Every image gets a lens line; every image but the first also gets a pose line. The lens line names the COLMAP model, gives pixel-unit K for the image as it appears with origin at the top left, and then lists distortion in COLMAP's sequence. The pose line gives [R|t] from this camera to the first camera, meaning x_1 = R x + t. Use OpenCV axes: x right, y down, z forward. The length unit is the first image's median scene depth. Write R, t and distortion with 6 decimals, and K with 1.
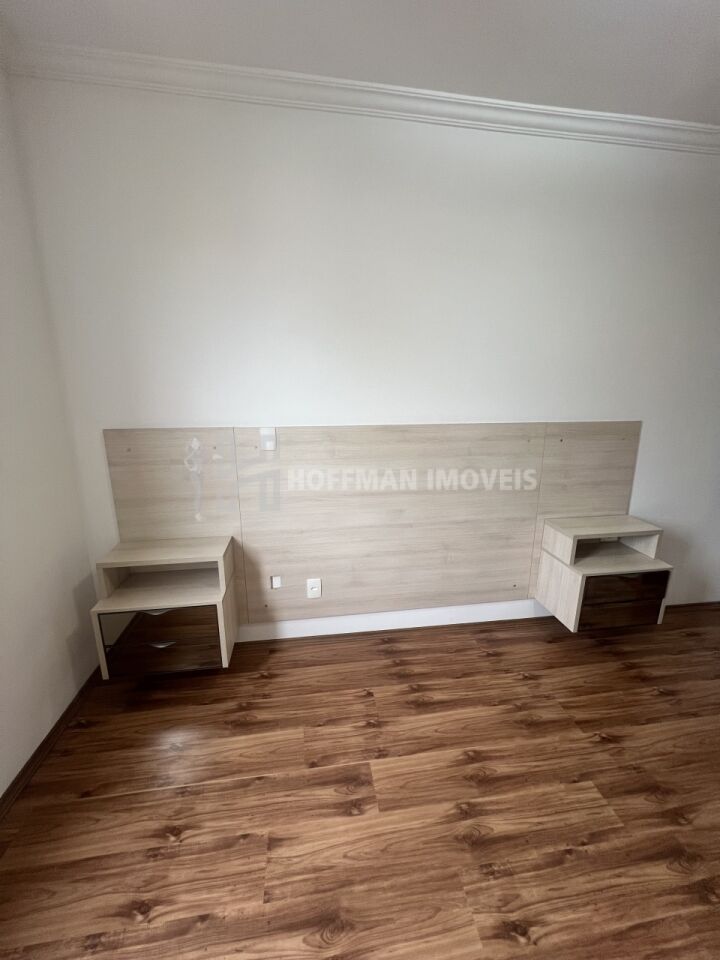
lens RADIAL K [[382.8, 0, 356.8], [0, 382.8, 478.9], [0, 0, 1]] dist [-0.006644, 0.001614]
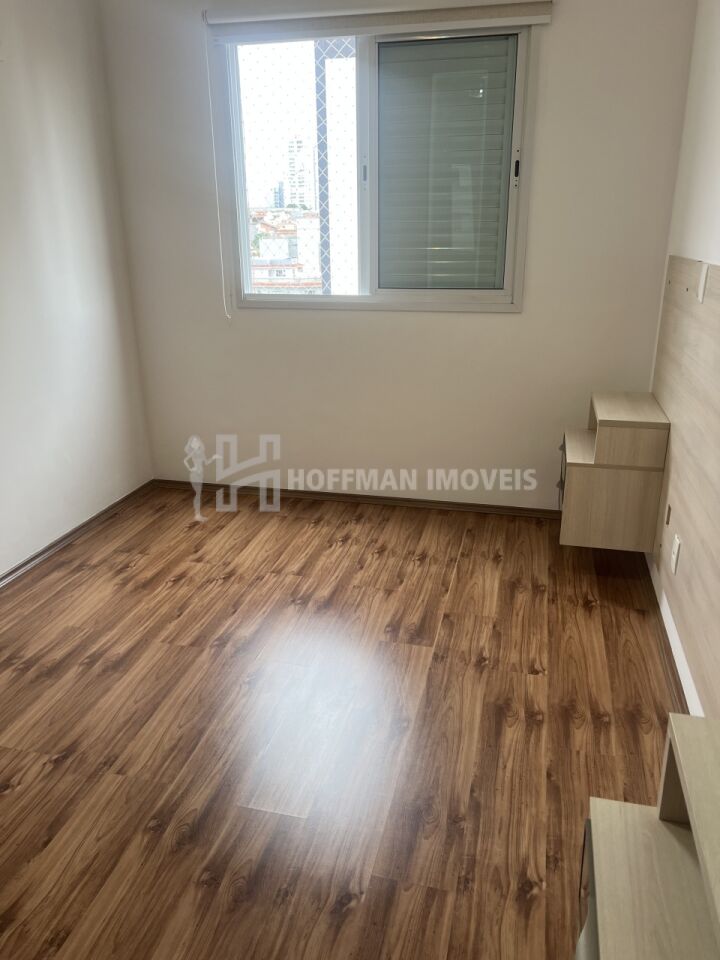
lens RADIAL K [[718.8, 0, 363.2], [0, 718.8, 473.1], [0, 0, 1]] dist [0.042466, -0.039831]
pose [[-0.375220, 0.299825, -0.877106, 1.283276], [-0.204722, 0.896070, 0.393887, -0.210382], [0.904046, 0.327357, -0.274842, 1.064716]]
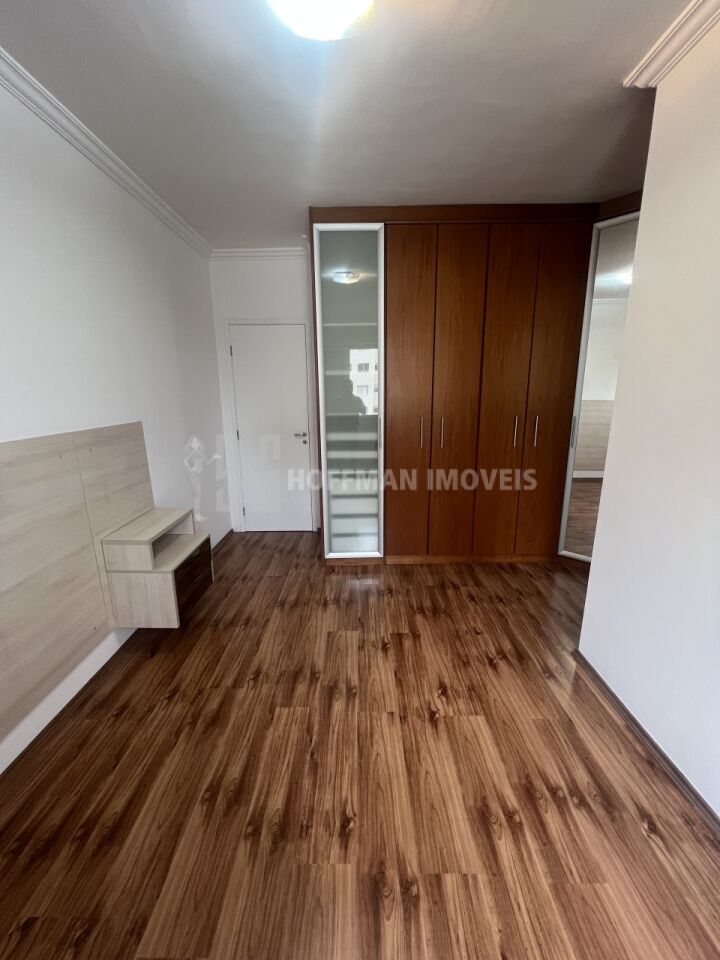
lens RADIAL K [[382.8, 0, 358.4], [0, 382.8, 479.3], [0, 0, 1]] dist [-0.006644, 0.001614]
pose [[0.149136, -0.228796, 0.961983, -0.318627], [0.234714, 0.953249, 0.190331, -0.075769], [-0.960556, 0.197406, 0.195866, 0.305988]]
